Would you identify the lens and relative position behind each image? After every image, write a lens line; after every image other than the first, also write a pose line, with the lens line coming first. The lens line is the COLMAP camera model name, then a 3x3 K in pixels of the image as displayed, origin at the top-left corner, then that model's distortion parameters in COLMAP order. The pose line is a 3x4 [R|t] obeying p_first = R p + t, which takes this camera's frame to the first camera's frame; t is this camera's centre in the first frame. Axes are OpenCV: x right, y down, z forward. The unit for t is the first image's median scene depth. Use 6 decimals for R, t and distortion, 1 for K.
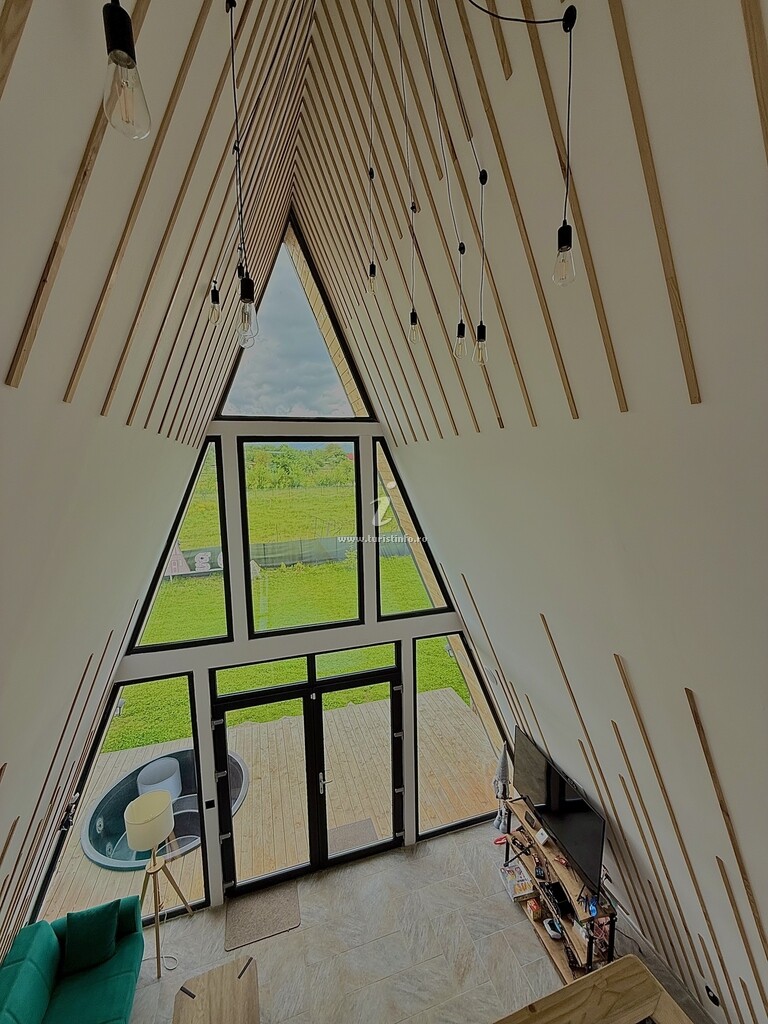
lens RADIAL K [[408.8, 0, 385.6], [0, 408.8, 509.2], [0, 0, 1]] dist [0.000158, 0.000141]
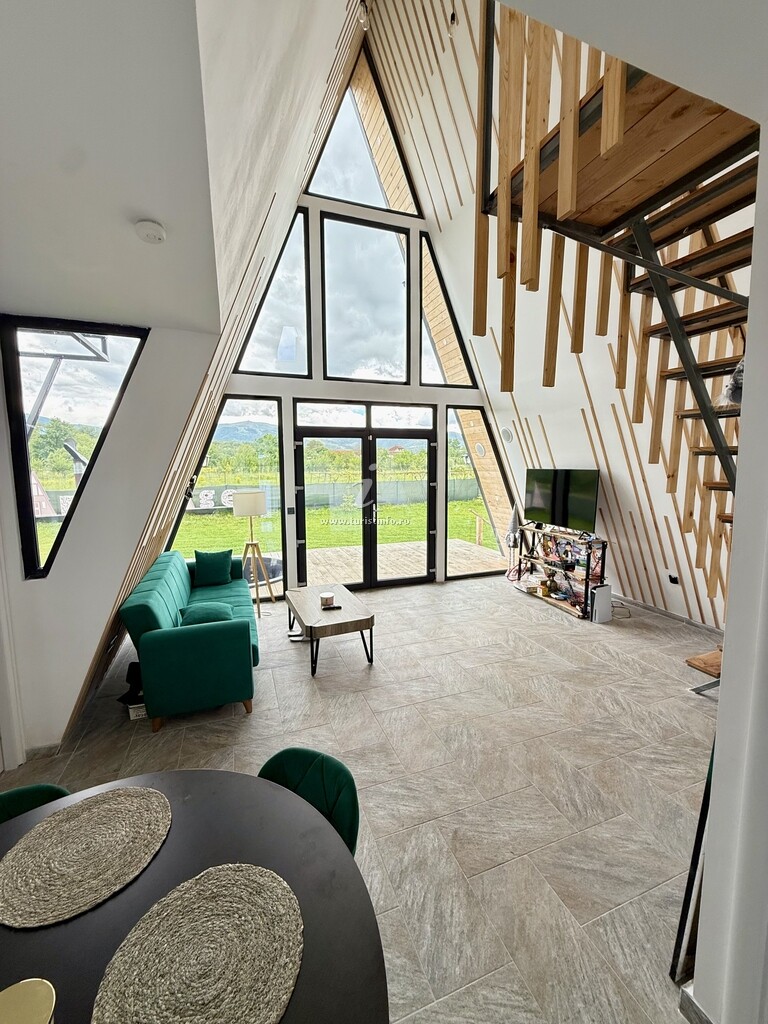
lens RADIAL K [[408.8, 0, 384.0], [0, 408.8, 513.6], [0, 0, 1]] dist [0.000158, 0.000141]
pose [[0.998770, 0.010963, 0.048363, -0.193402], [-0.010615, 0.999916, -0.007450, 0.705027], [-0.048441, 0.006927, 0.998802, -0.259791]]
